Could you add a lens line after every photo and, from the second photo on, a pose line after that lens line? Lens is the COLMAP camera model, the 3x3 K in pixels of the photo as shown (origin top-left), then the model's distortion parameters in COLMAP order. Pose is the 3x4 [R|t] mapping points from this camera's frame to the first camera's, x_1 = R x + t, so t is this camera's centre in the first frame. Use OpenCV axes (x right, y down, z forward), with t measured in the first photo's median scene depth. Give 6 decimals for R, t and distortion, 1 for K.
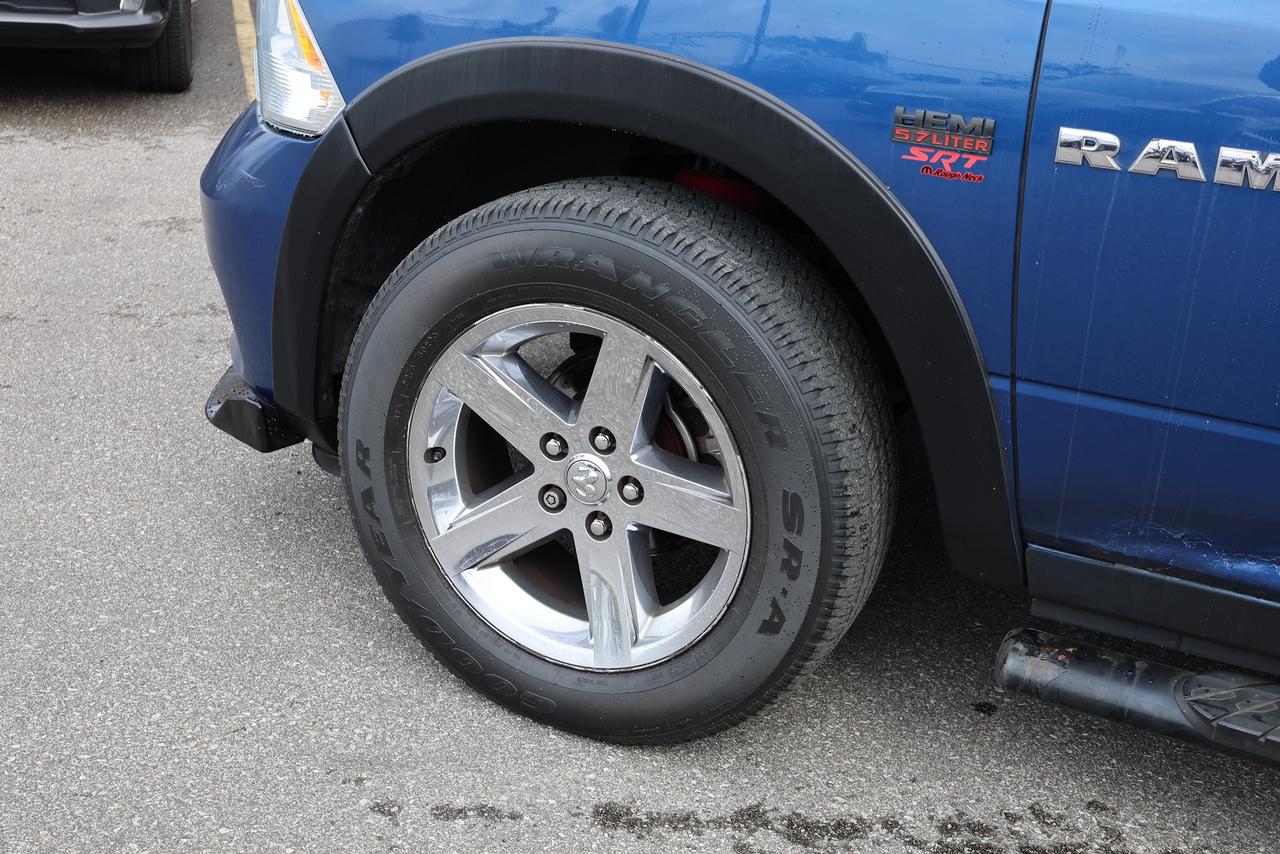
lens RADIAL K [[1561.3, 0, 640.4], [0, 1561.3, 424.1], [0, 0, 1]] dist [-0.001357, 0.000000]
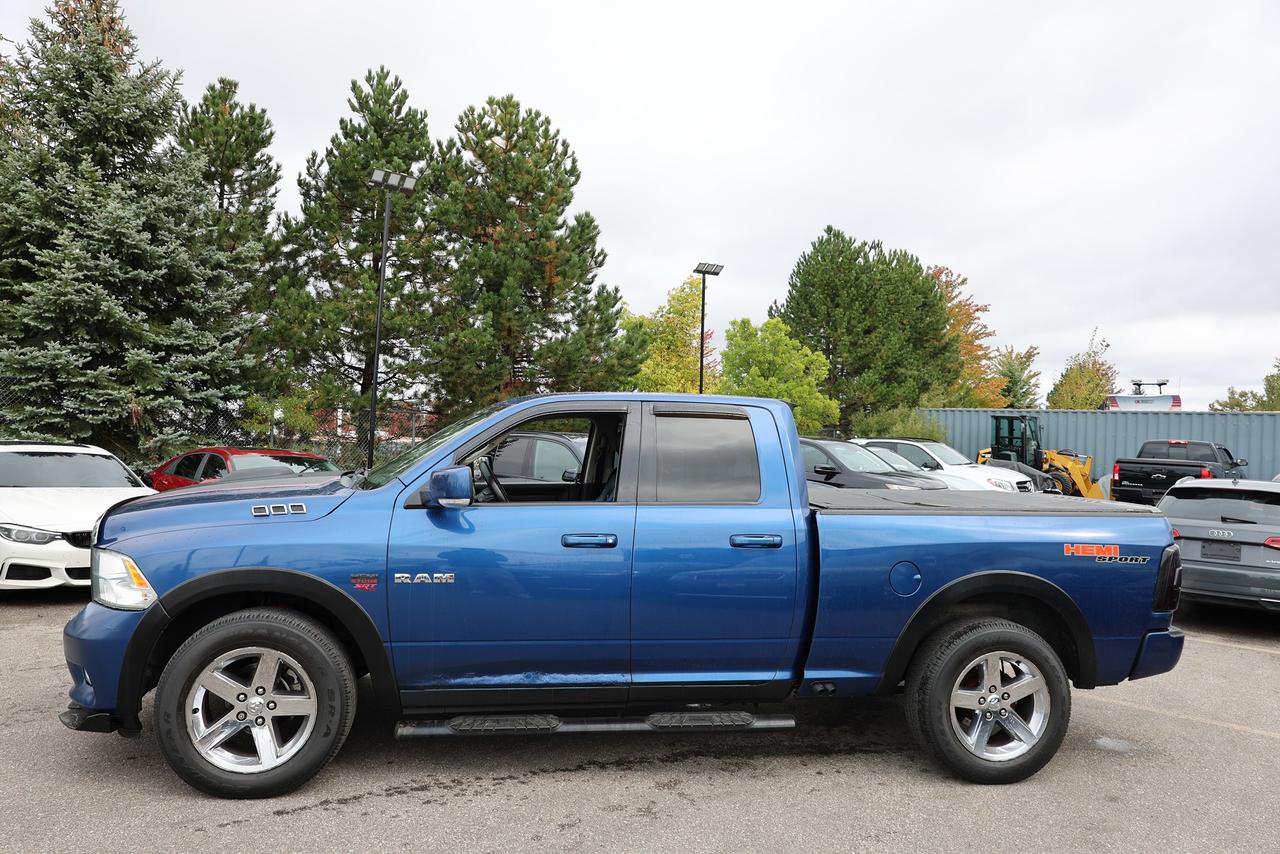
lens RADIAL K [[897.8, 0, 642.4], [0, 897.8, 424.2], [0, 0, 1]] dist [-0.024736, 0.014042]
pose [[0.826274, -0.032968, 0.562302, -0.392224], [0.227990, 0.932430, -0.280350, 0.194026], [-0.515064, 0.359845, 0.777959, -1.012078]]
